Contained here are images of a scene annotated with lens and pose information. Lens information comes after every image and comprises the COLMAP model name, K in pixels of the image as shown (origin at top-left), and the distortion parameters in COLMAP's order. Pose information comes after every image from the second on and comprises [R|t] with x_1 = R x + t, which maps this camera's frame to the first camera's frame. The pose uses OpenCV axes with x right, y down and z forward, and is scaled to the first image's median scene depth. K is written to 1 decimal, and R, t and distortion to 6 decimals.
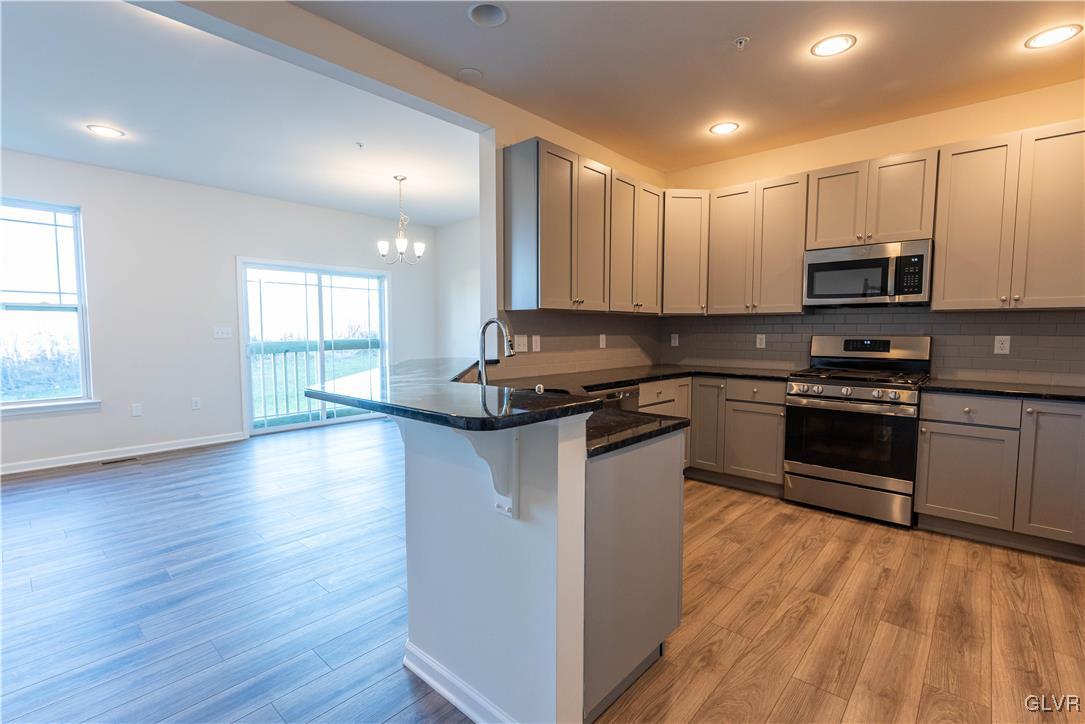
lens RADIAL K [[472.5, 0, 567.9], [0, 472.5, 361.5], [0, 0, 1]] dist [-0.000425, -0.000147]
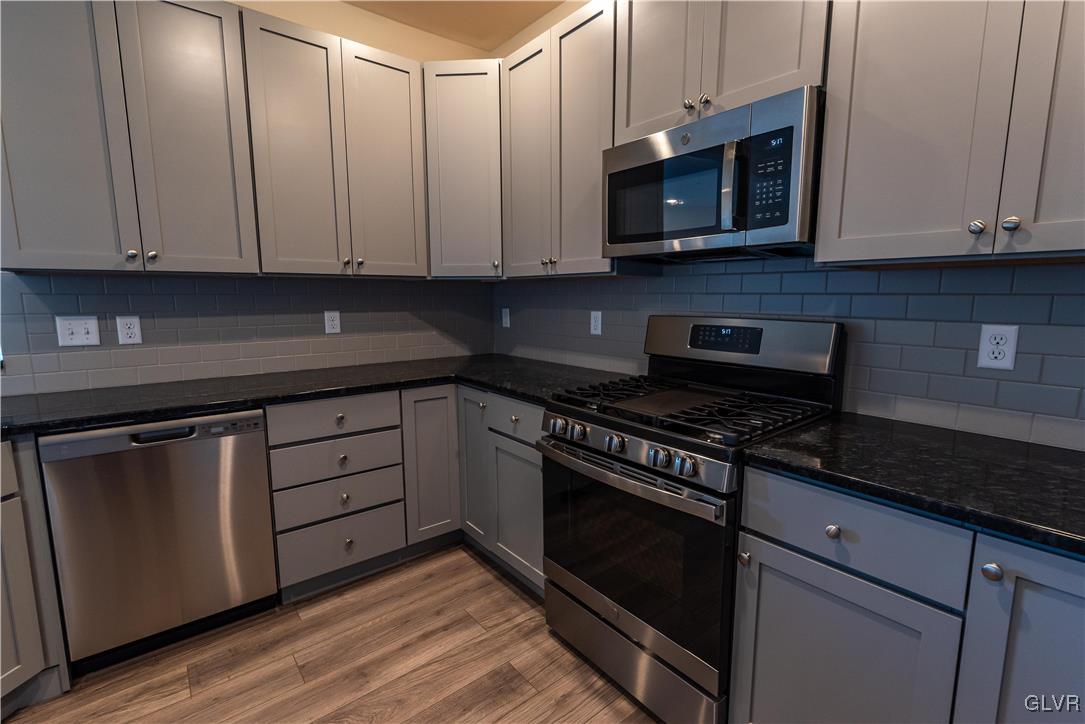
lens RADIAL K [[482.6, 0, 564.9], [0, 482.6, 361.0], [0, 0, 1]] dist [-0.000515, -0.000023]
pose [[0.989640, 0.016207, -0.142650, 0.536654], [-0.006456, 0.997627, 0.068551, -0.043087], [0.143423, -0.066920, 0.987396, 0.469959]]
